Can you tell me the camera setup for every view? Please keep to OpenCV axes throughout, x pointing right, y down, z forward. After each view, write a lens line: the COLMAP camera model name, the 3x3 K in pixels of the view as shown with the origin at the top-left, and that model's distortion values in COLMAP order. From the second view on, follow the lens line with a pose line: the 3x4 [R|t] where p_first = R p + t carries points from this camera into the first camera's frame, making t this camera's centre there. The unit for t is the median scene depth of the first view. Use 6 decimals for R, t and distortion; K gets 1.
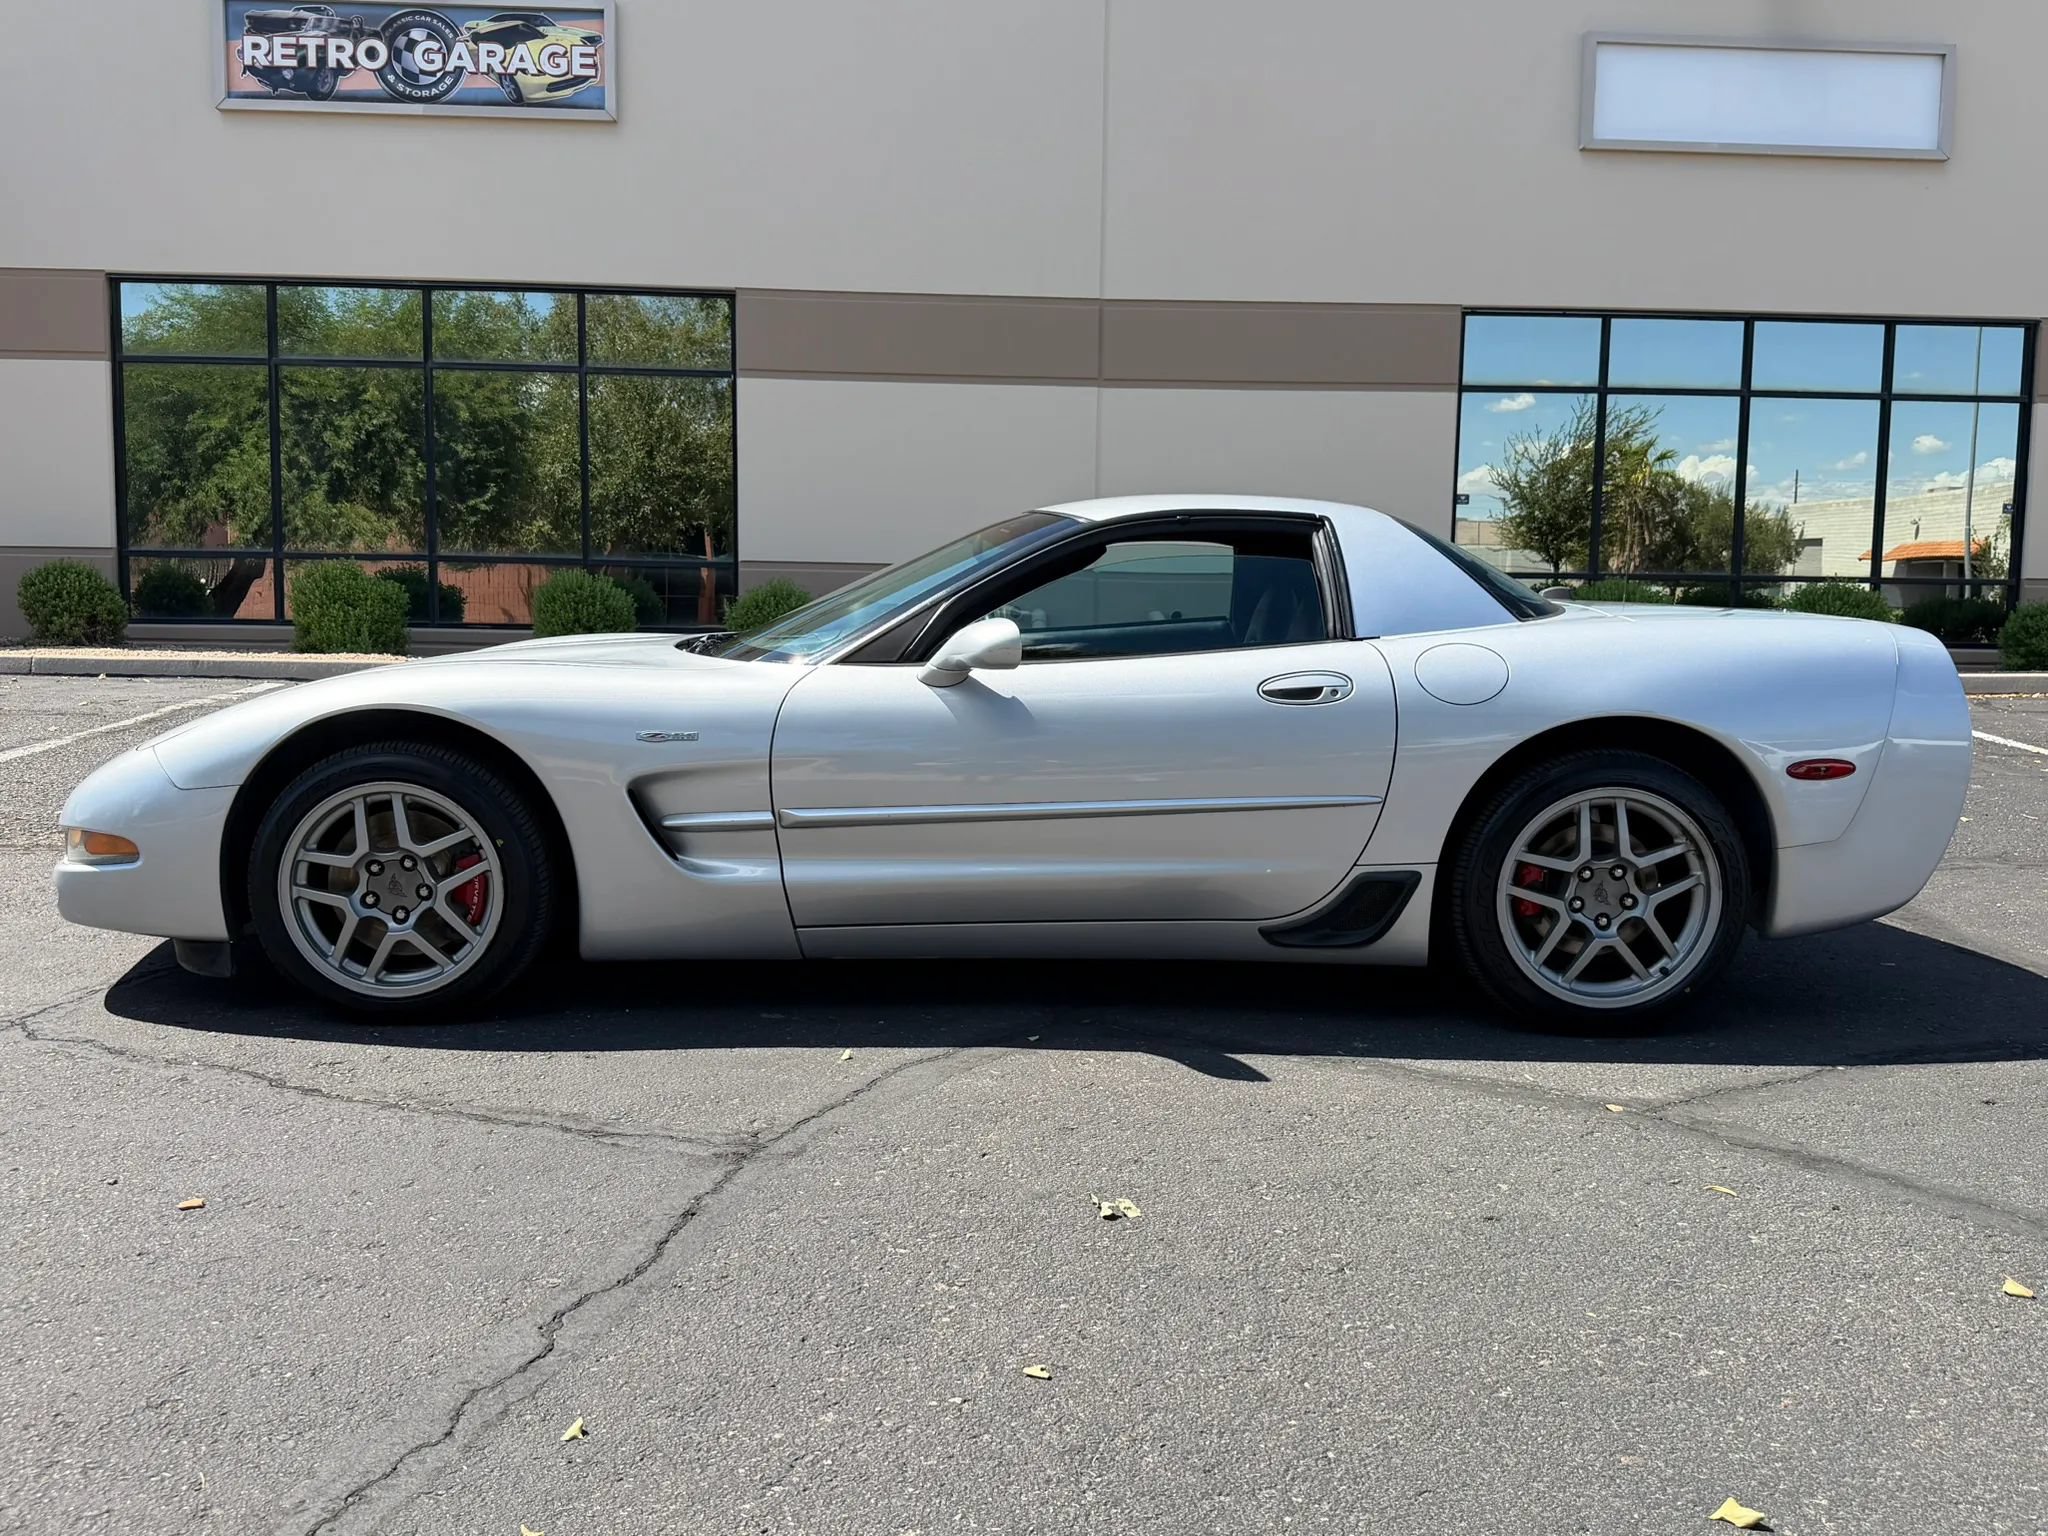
lens RADIAL K [[1724.9, 0, 1024.0], [0, 1724.9, 768.0], [0, 0, 1]] dist [0.111198, -0.253160]
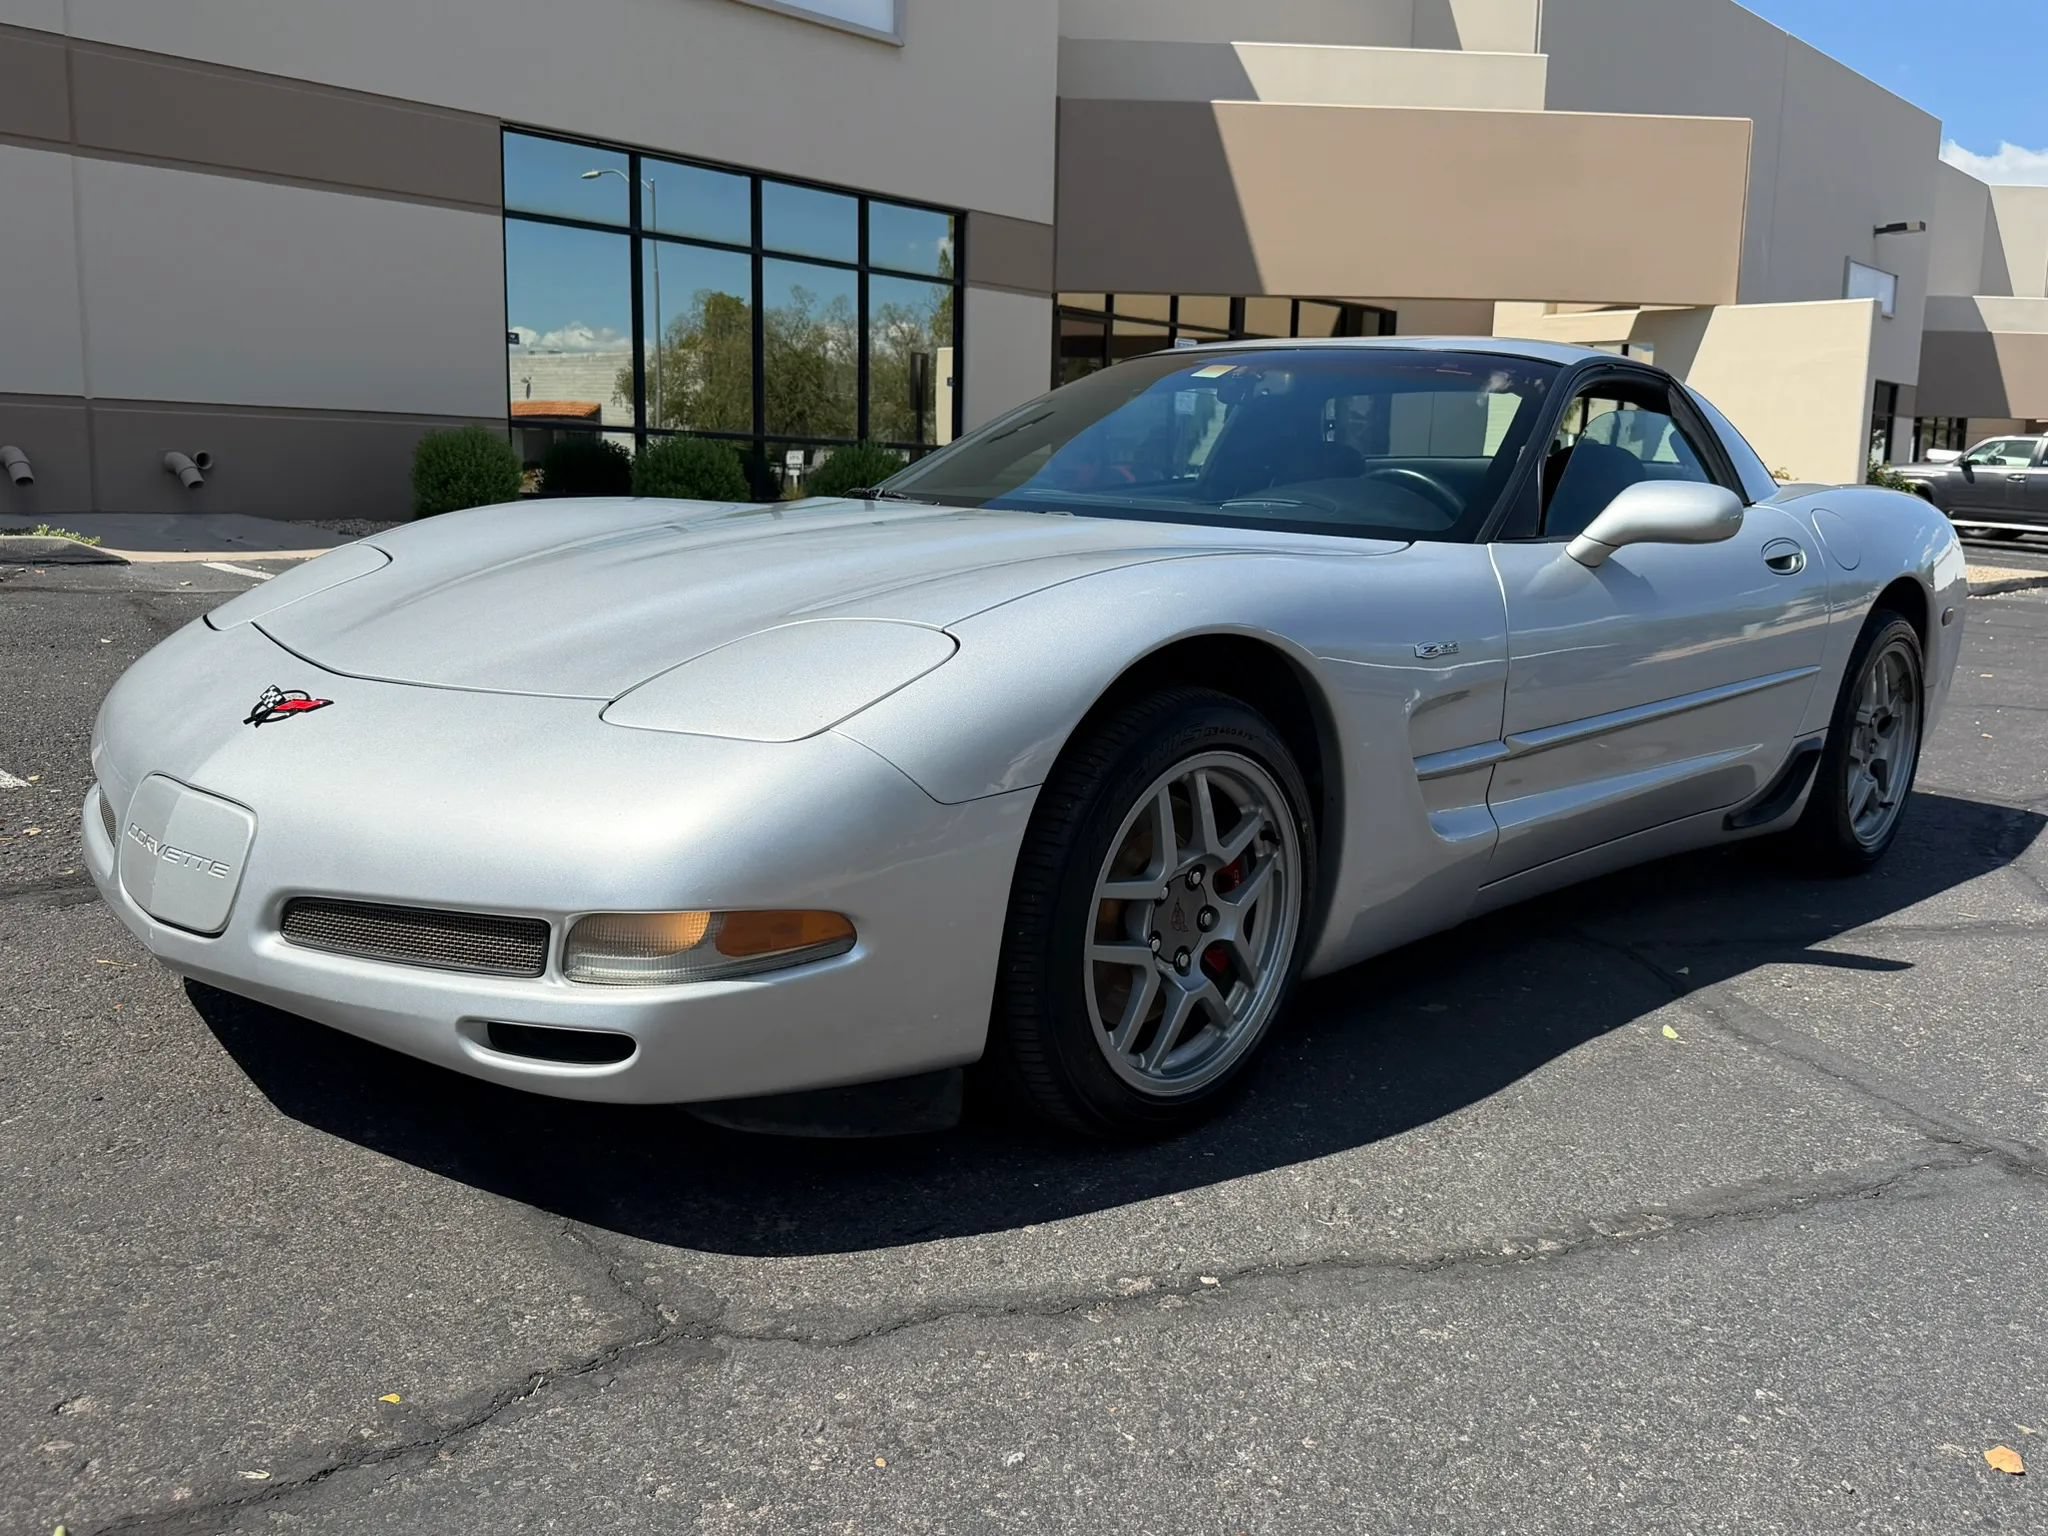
lens RADIAL K [[1728.5, 0, 1029.1], [0, 1728.5, 770.8], [0, 0, 1]] dist [0.082289, -0.137844]
pose [[0.718028, -0.105849, 0.687919, -0.207507], [0.046545, 0.993458, 0.104280, -0.013036], [-0.694456, -0.042857, 0.718257, 0.150711]]
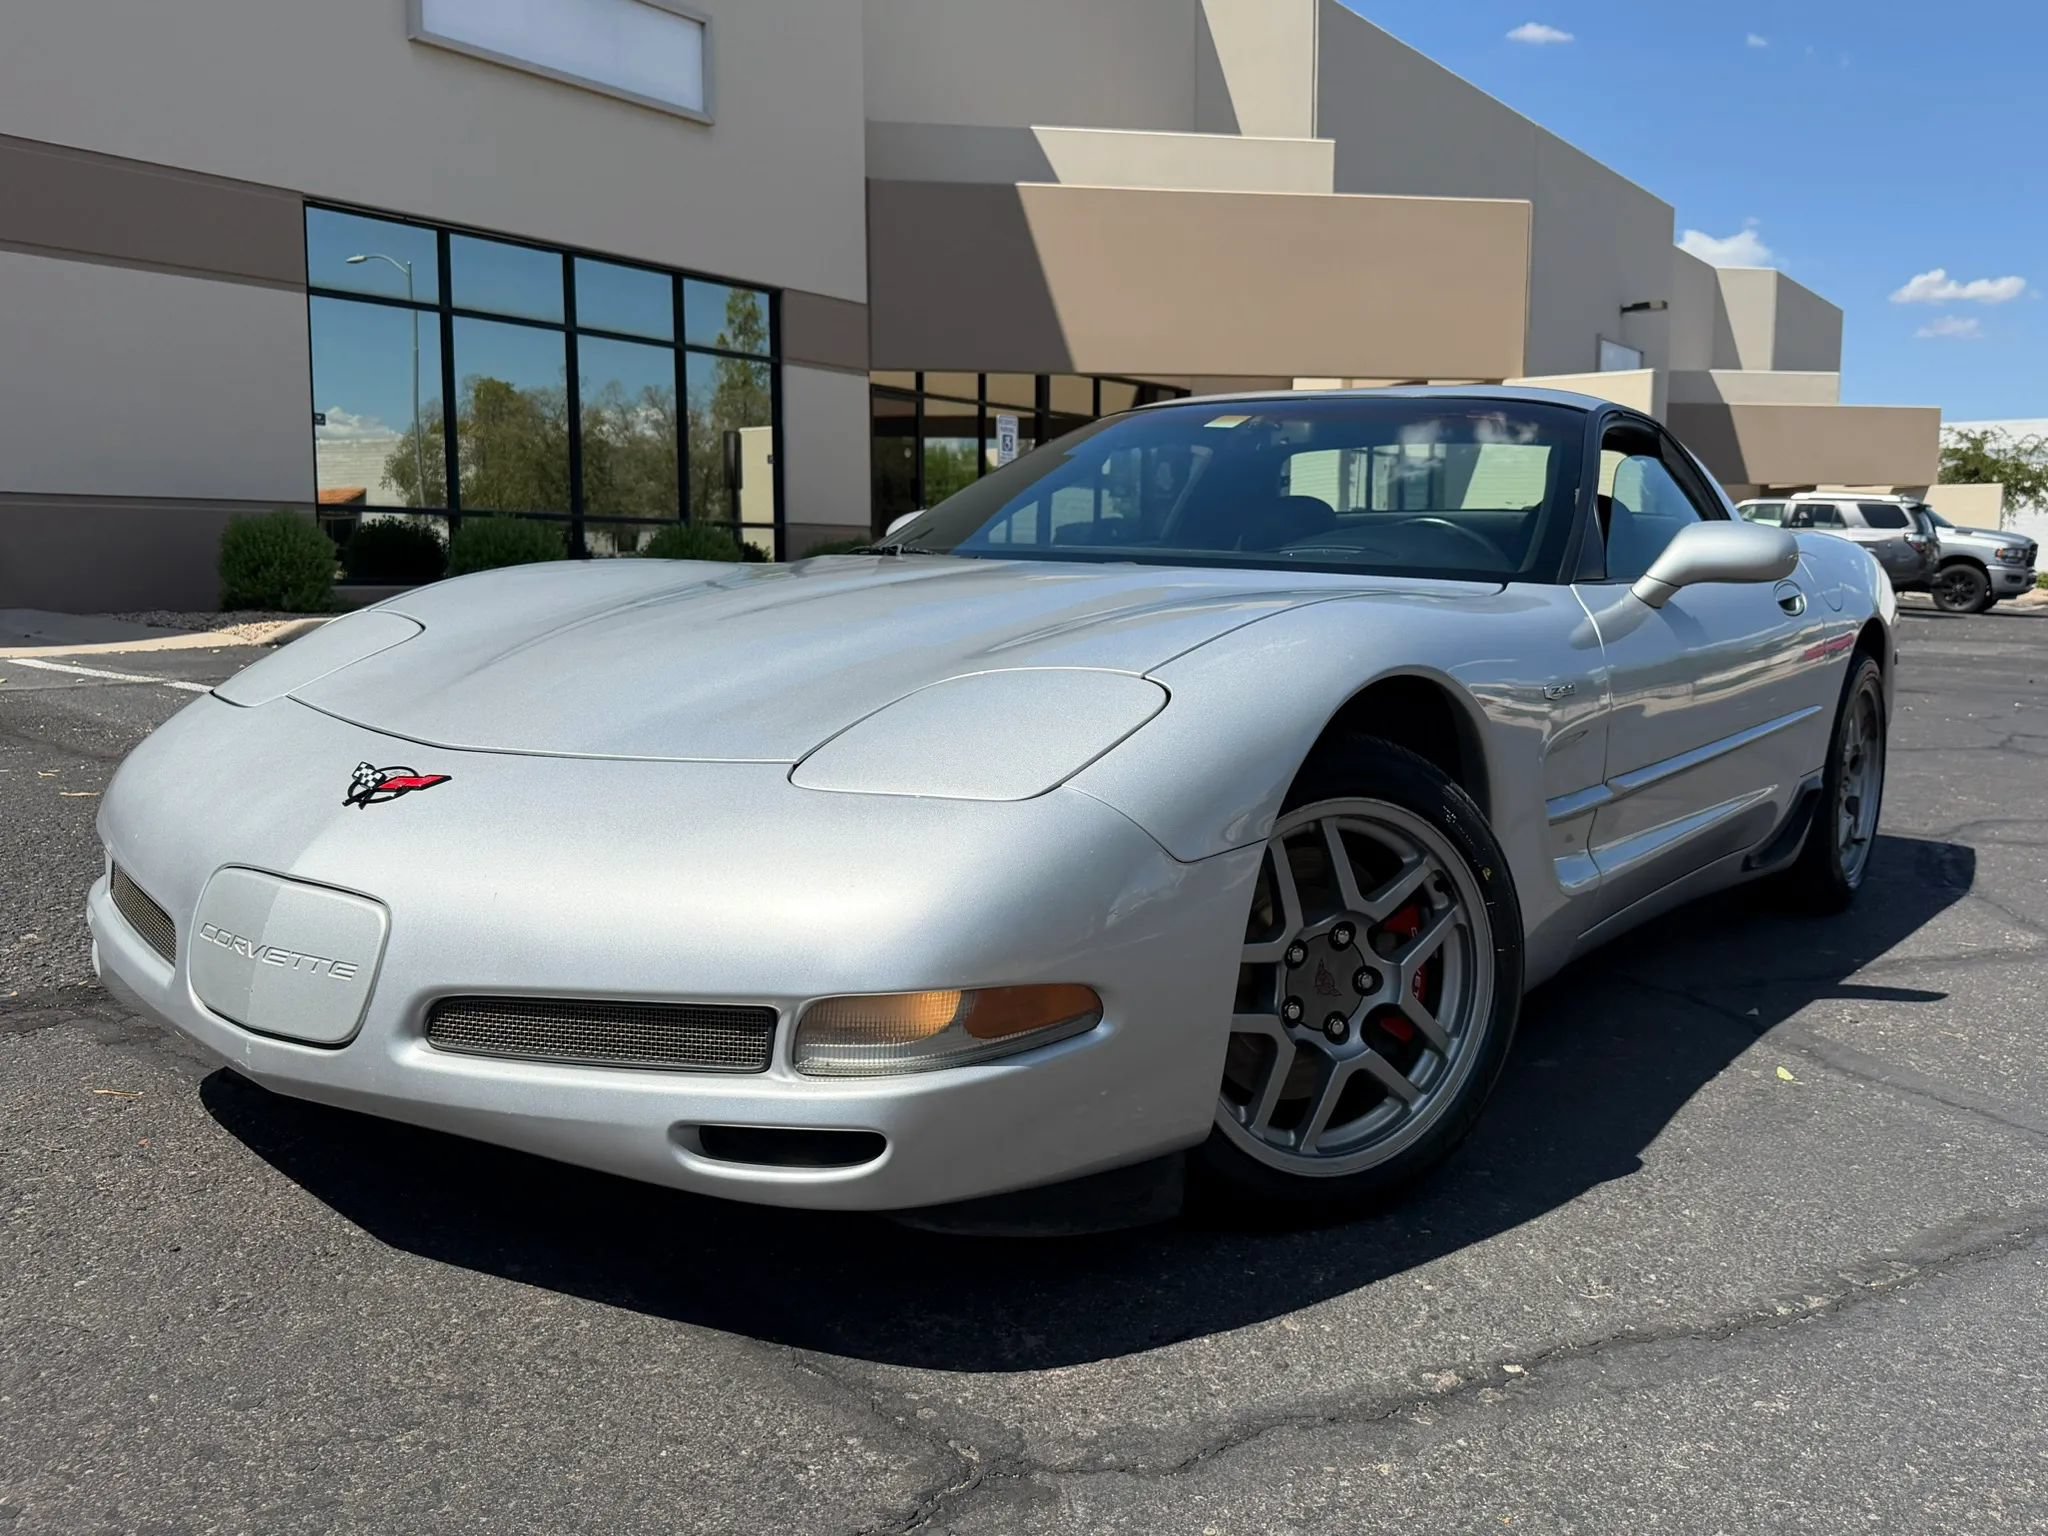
lens RADIAL K [[1736.3, 0, 1022.5], [0, 1736.3, 760.7], [0, 0, 1]] dist [0.087476, -0.153325]
pose [[0.627523, -0.093662, 0.772944, -0.222666], [0.074407, 0.995409, 0.060211, -0.012274], [-0.775034, 0.019728, 0.631611, 0.181970]]
